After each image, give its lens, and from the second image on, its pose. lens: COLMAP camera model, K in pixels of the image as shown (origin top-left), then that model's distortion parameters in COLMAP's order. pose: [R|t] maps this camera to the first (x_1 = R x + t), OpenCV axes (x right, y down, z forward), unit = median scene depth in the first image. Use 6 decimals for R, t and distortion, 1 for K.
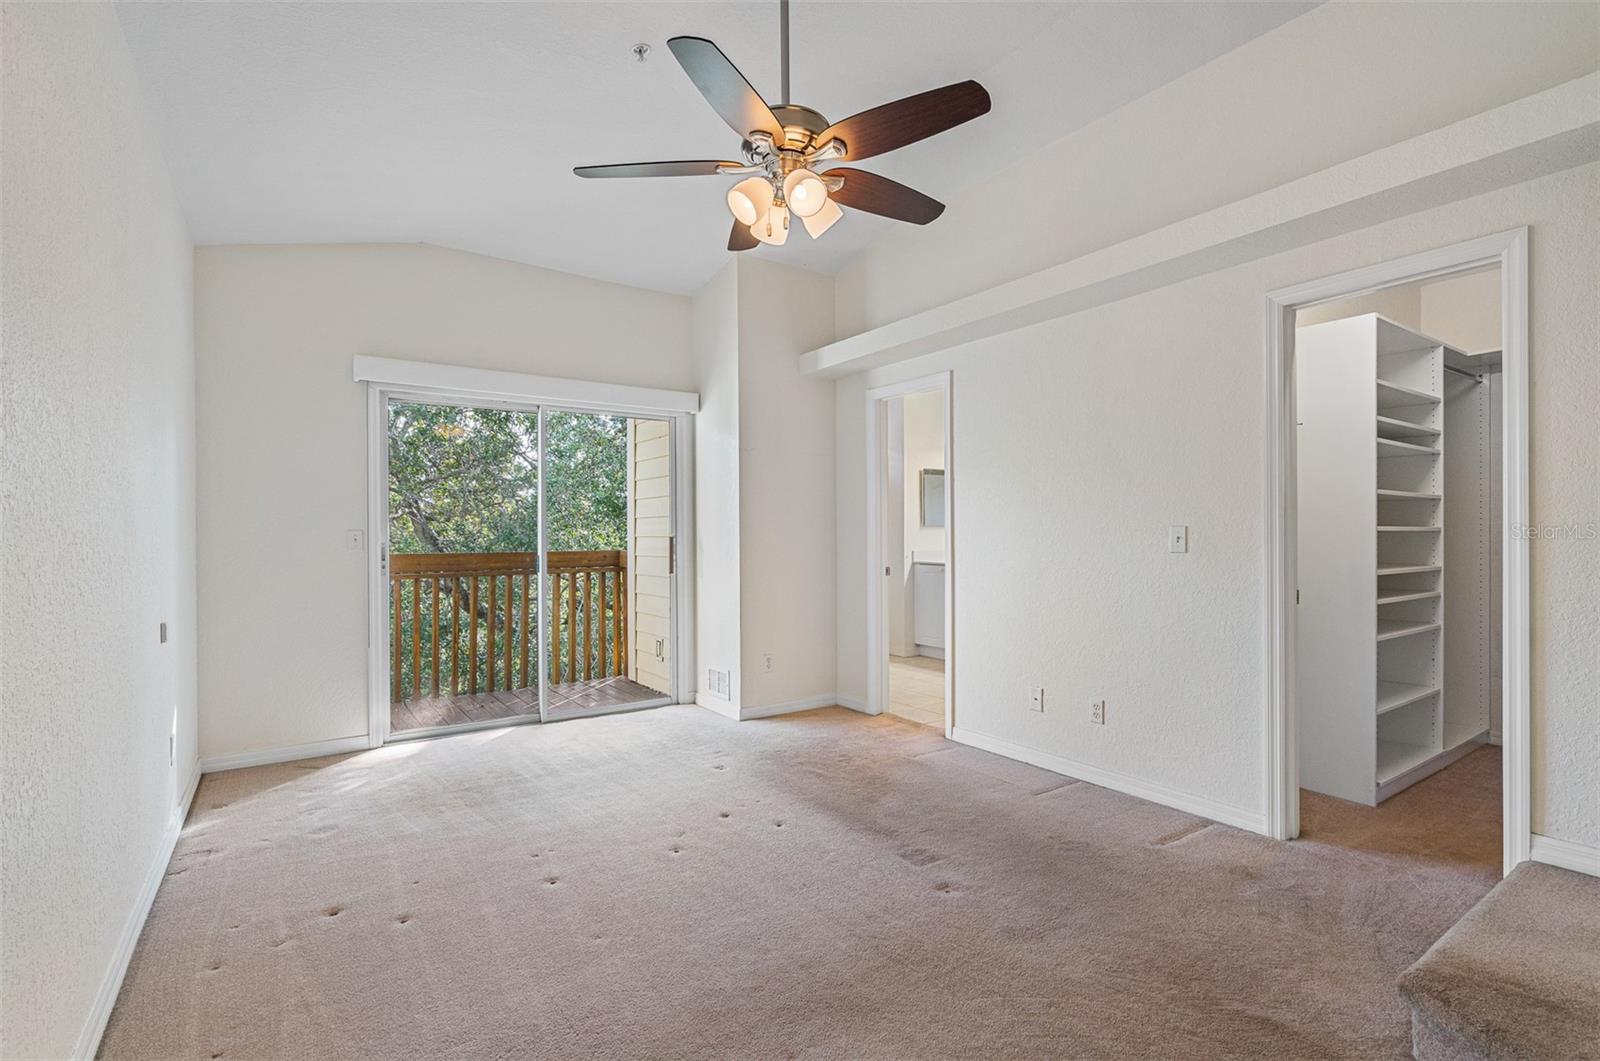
lens RADIAL K [[744.1, 0, 789.1], [0, 744.1, 529.6], [0, 0, 1]] dist [-0.001375, 0.000058]
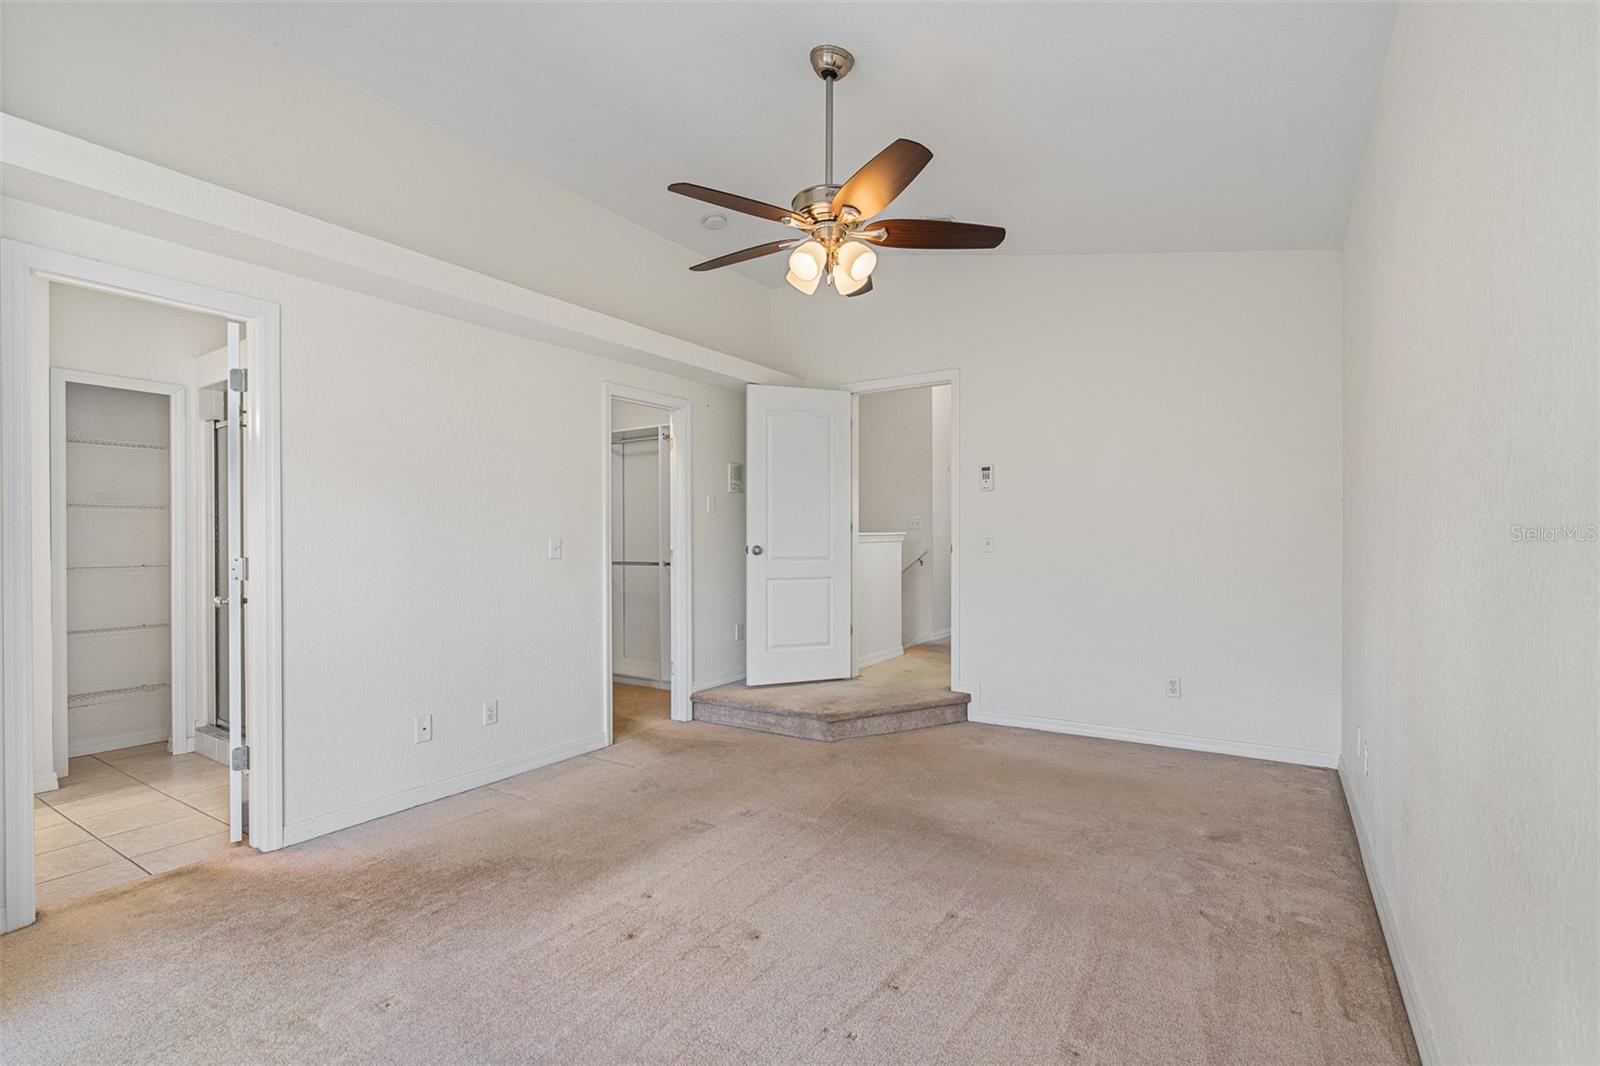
lens RADIAL K [[744.1, 0, 789.1], [0, 744.1, 532.1], [0, 0, 1]] dist [-0.001375, 0.000058]
pose [[-0.378848, 0.011635, 0.925386, -0.712902], [0.003598, 0.999932, -0.011099, 0.001481], [-0.925452, -0.000875, -0.378864, 0.991937]]
